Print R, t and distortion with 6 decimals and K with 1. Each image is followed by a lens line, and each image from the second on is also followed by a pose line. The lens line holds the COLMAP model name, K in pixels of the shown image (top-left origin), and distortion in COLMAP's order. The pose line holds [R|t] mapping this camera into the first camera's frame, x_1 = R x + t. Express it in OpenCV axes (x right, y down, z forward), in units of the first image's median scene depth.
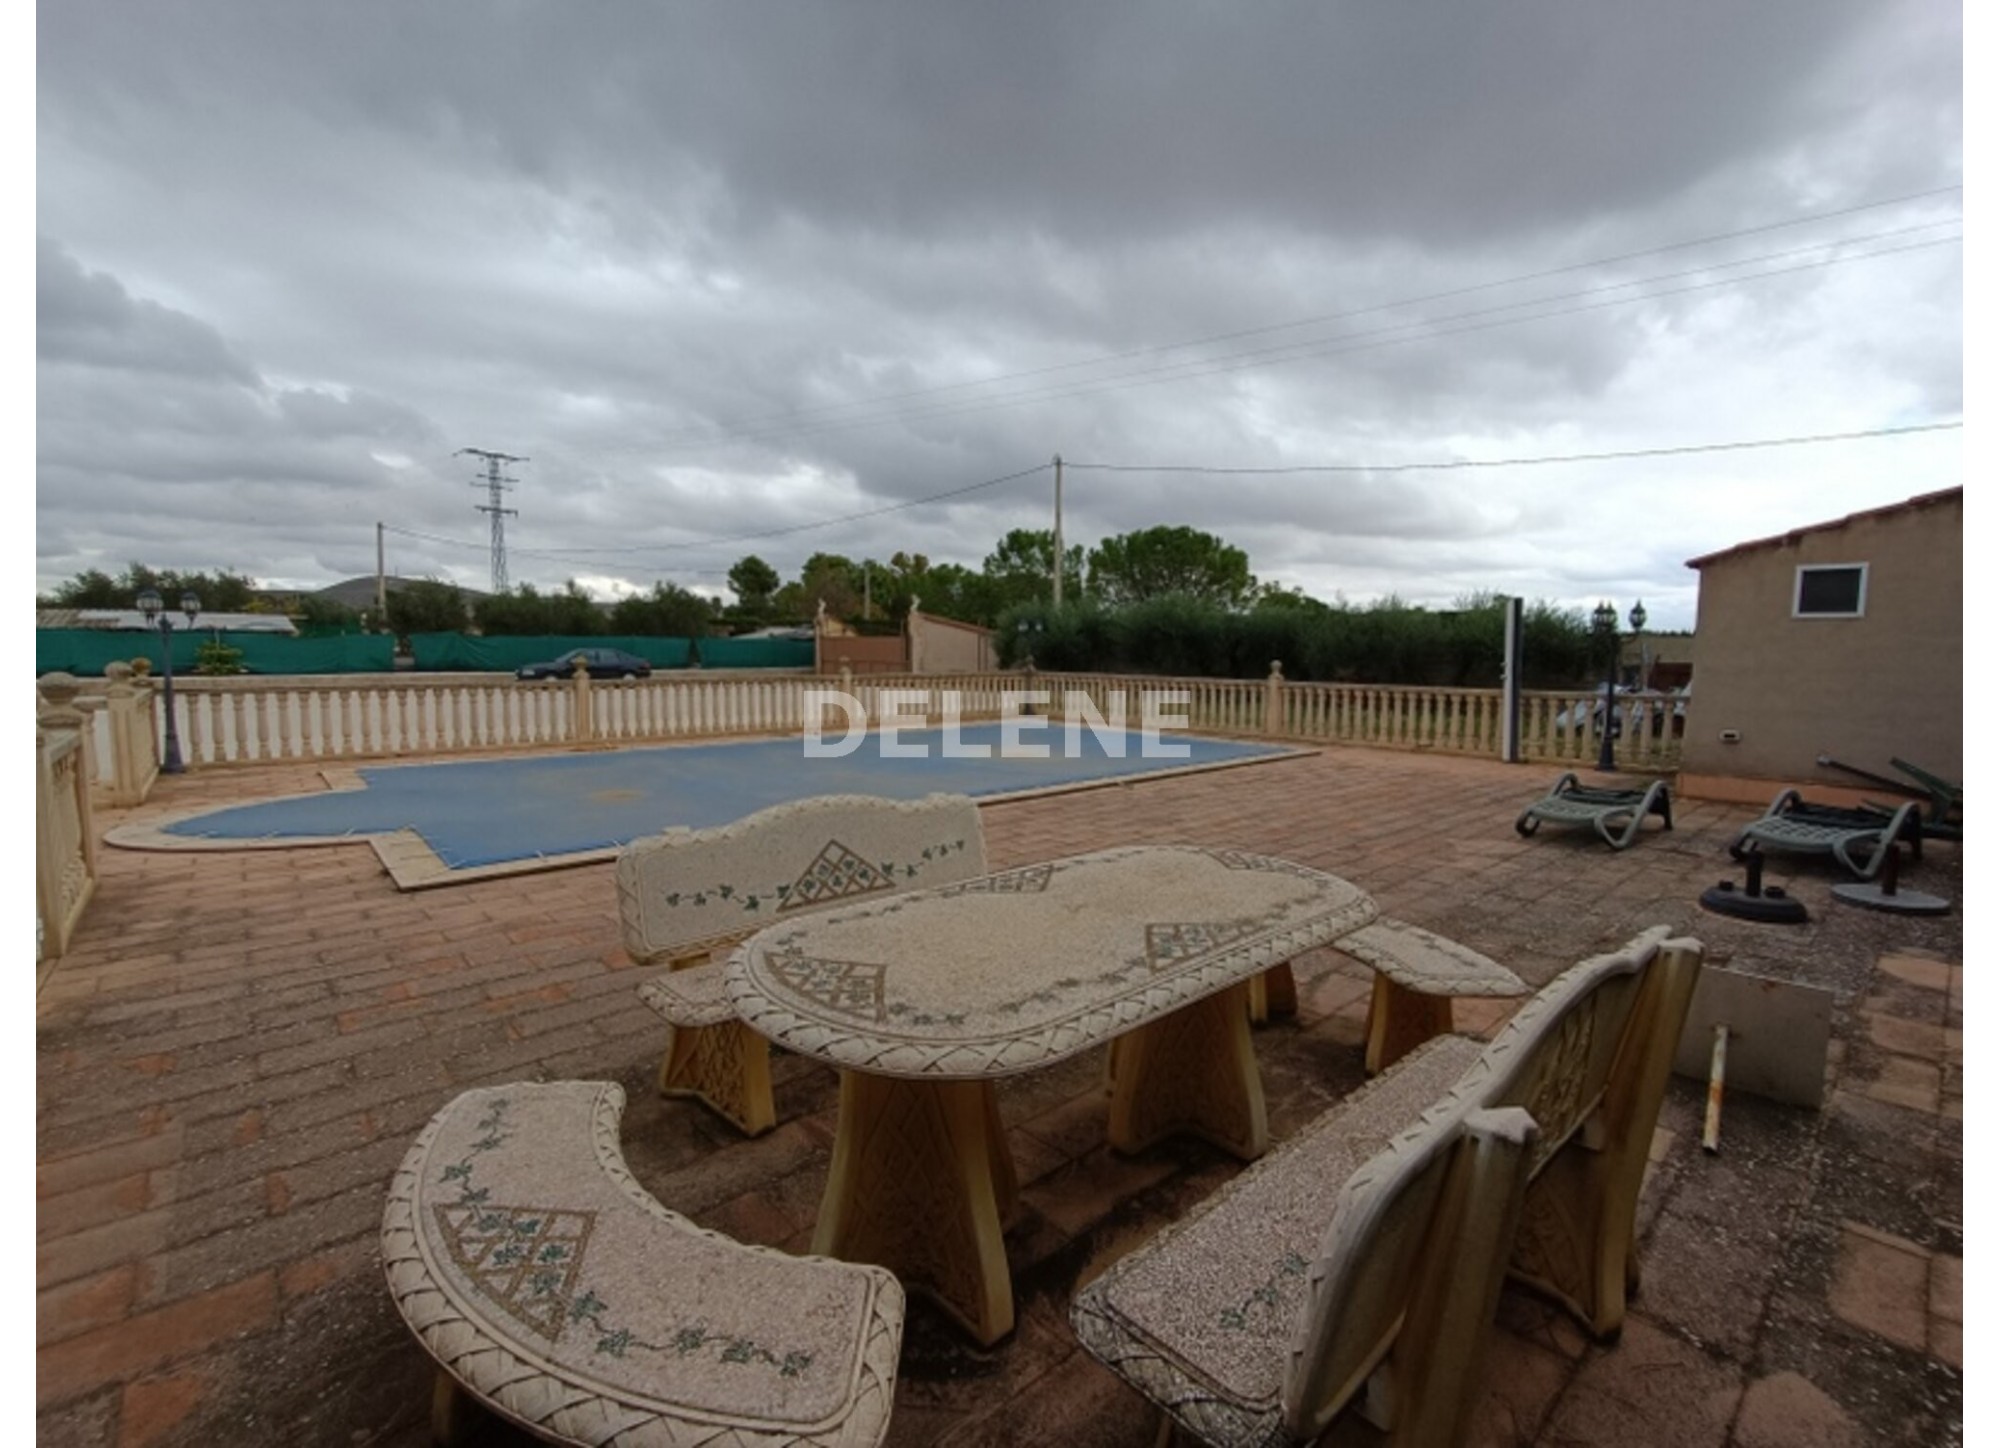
lens RADIAL K [[882.6, 0, 994.8], [0, 882.6, 723.5], [0, 0, 1]] dist [-0.004899, 0.000146]
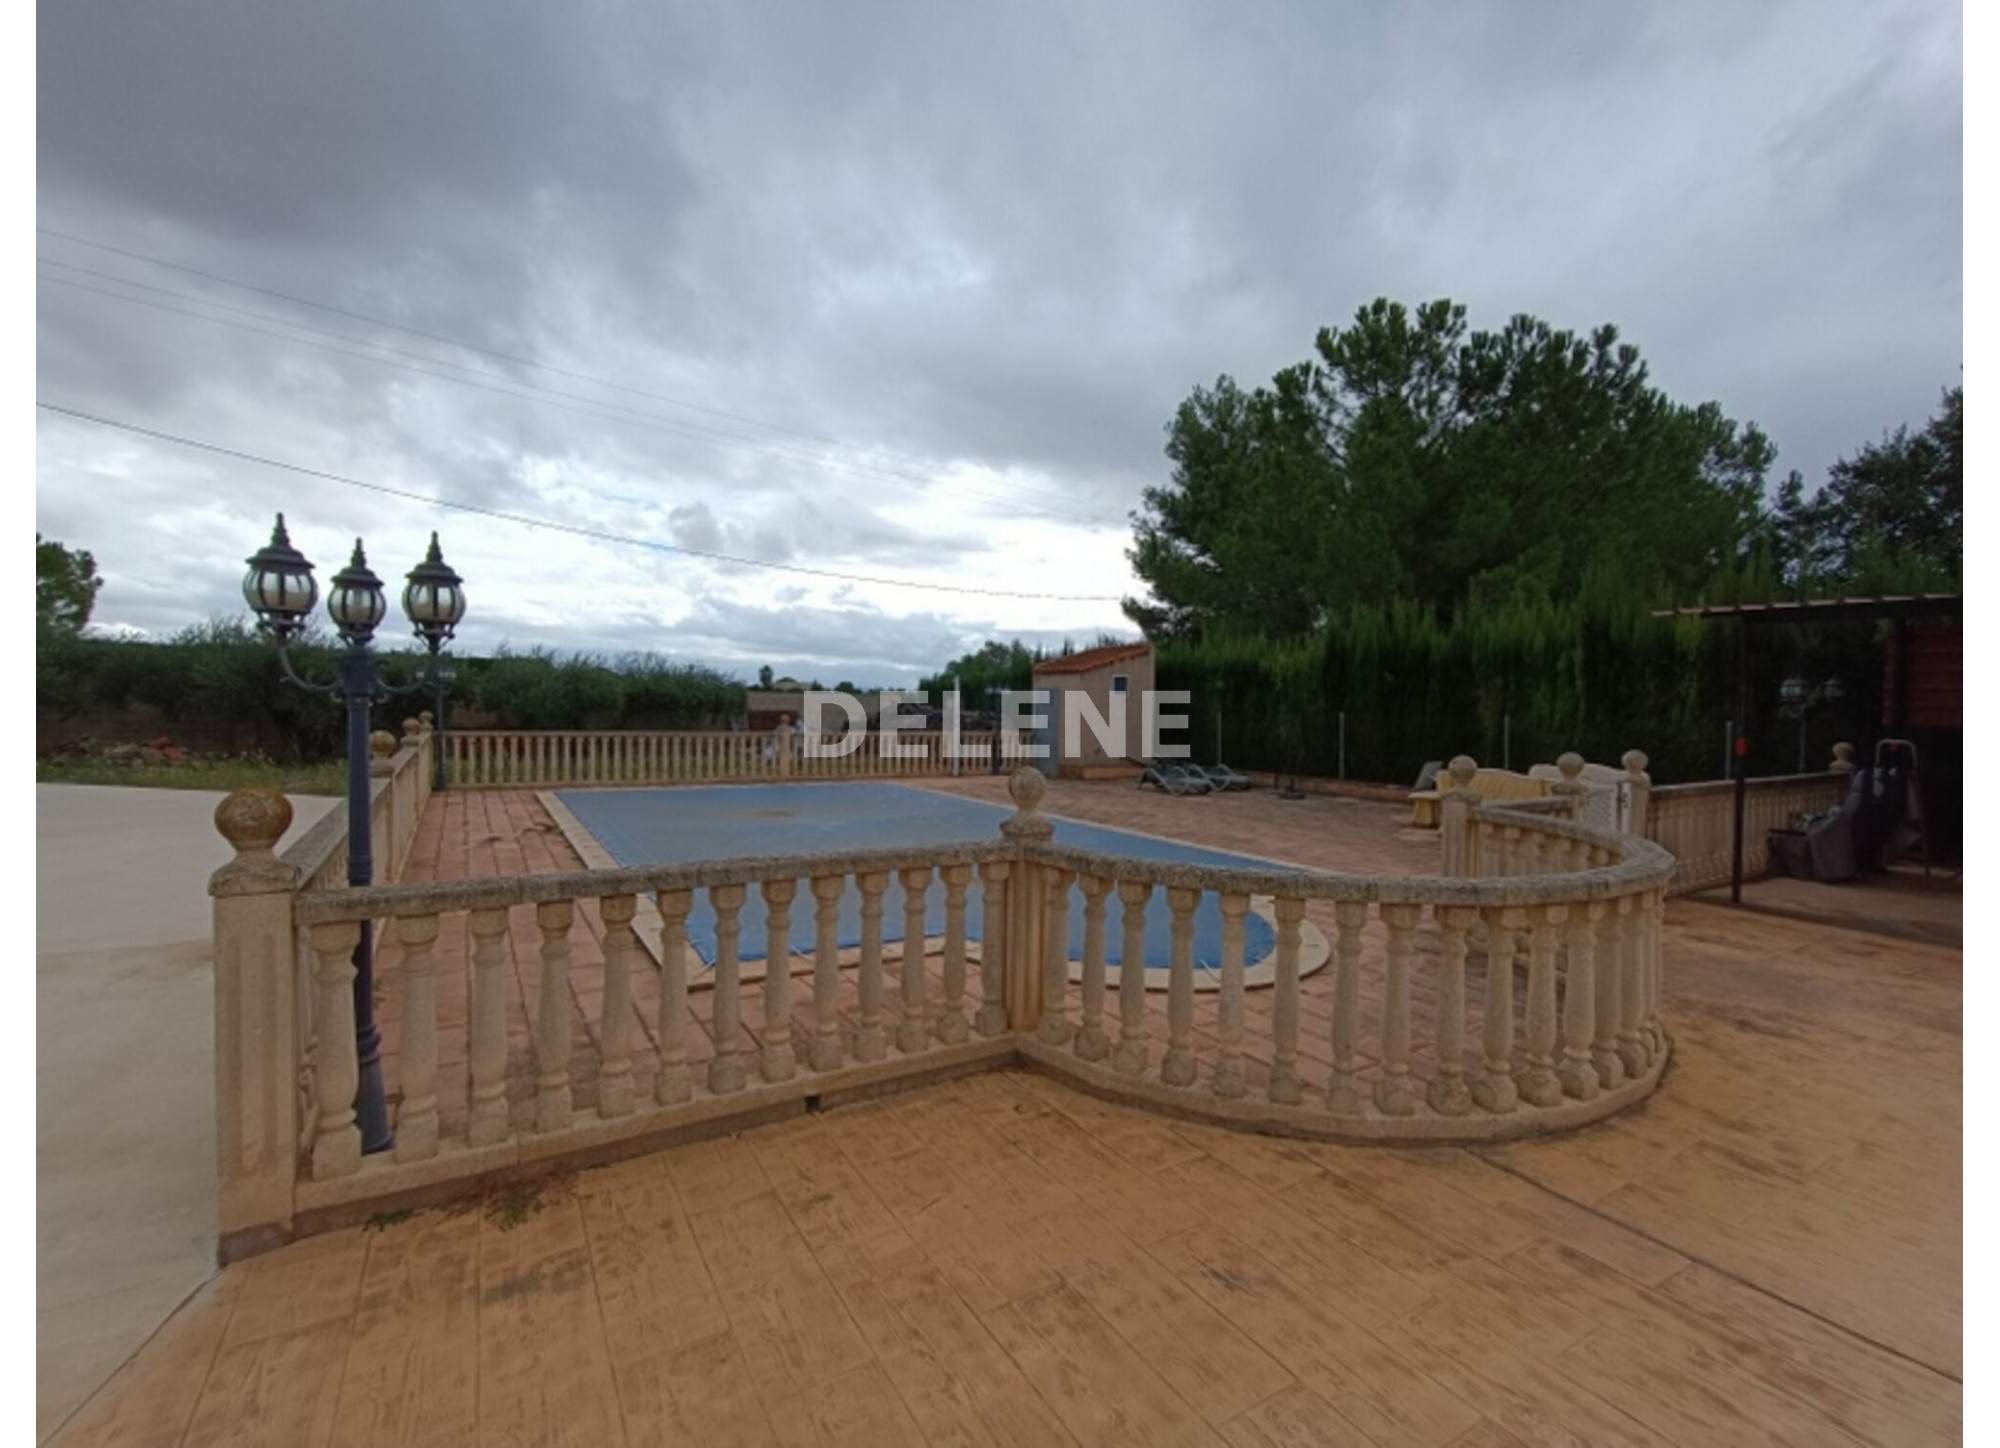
lens RADIAL K [[876.8, 0, 975.4], [0, 876.8, 719.7], [0, 0, 1]] dist [-0.027451, 0.004680]
pose [[0.183920, -0.019828, 0.982741, -0.243018], [0.065474, 0.997823, 0.007879, -0.016428], [-0.980758, 0.062895, 0.184818, 0.151273]]
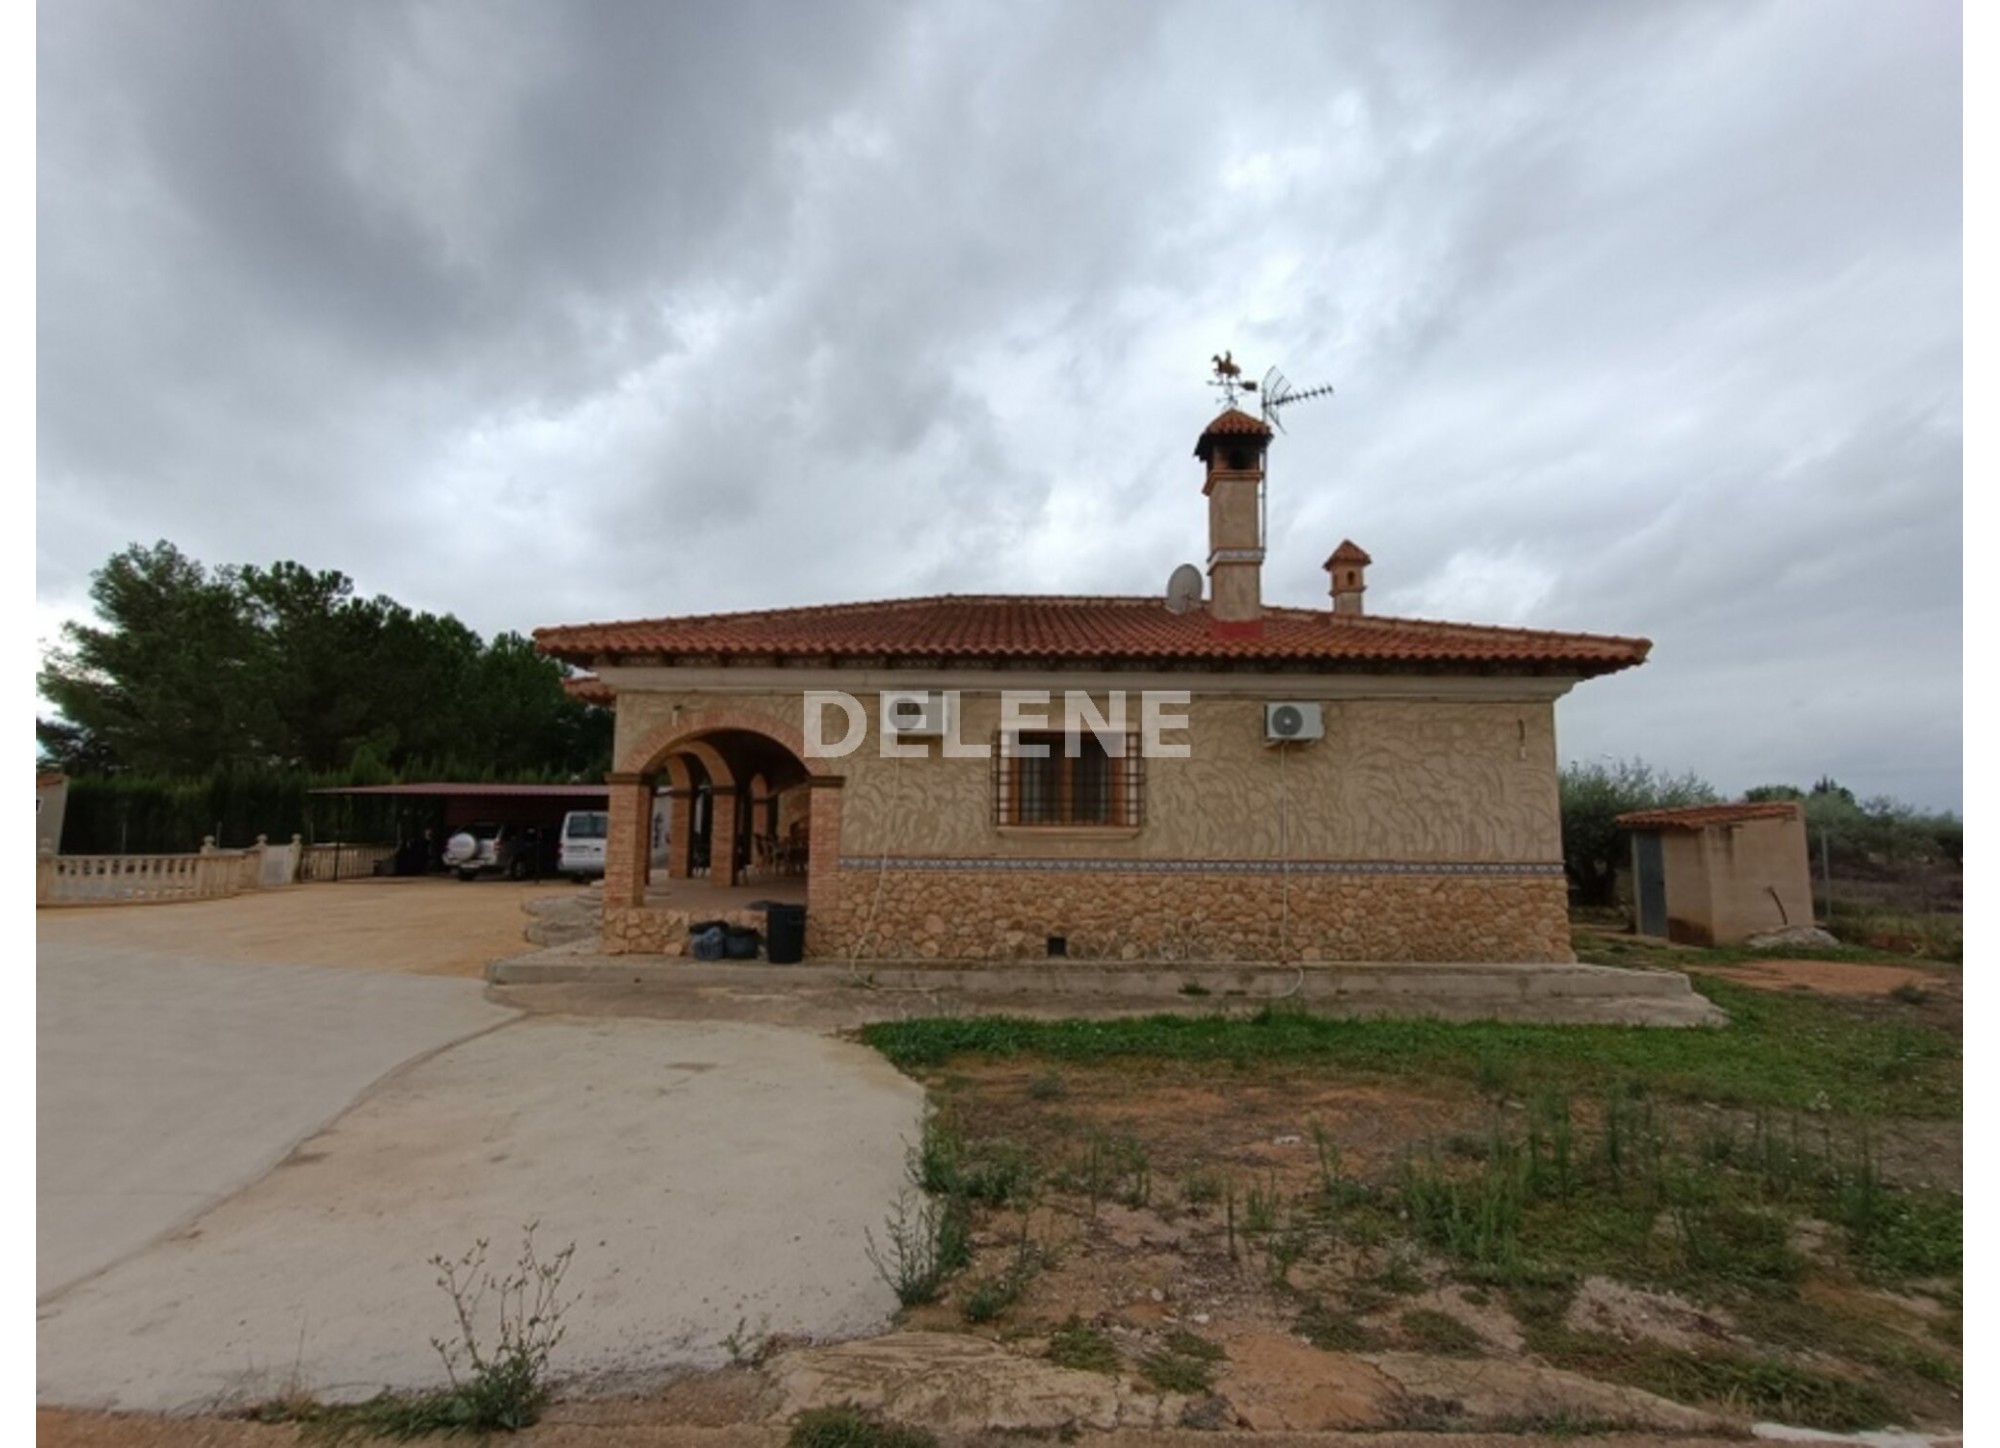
lens RADIAL K [[882.6, 0, 1016.8], [0, 882.6, 723.1], [0, 0, 1]] dist [-0.004899, 0.000146]
pose [[-0.758965, 0.063308, 0.648046, -0.660694], [0.042758, 0.997960, -0.047415, -0.022964], [-0.649726, -0.008277, -0.760123, 0.175546]]
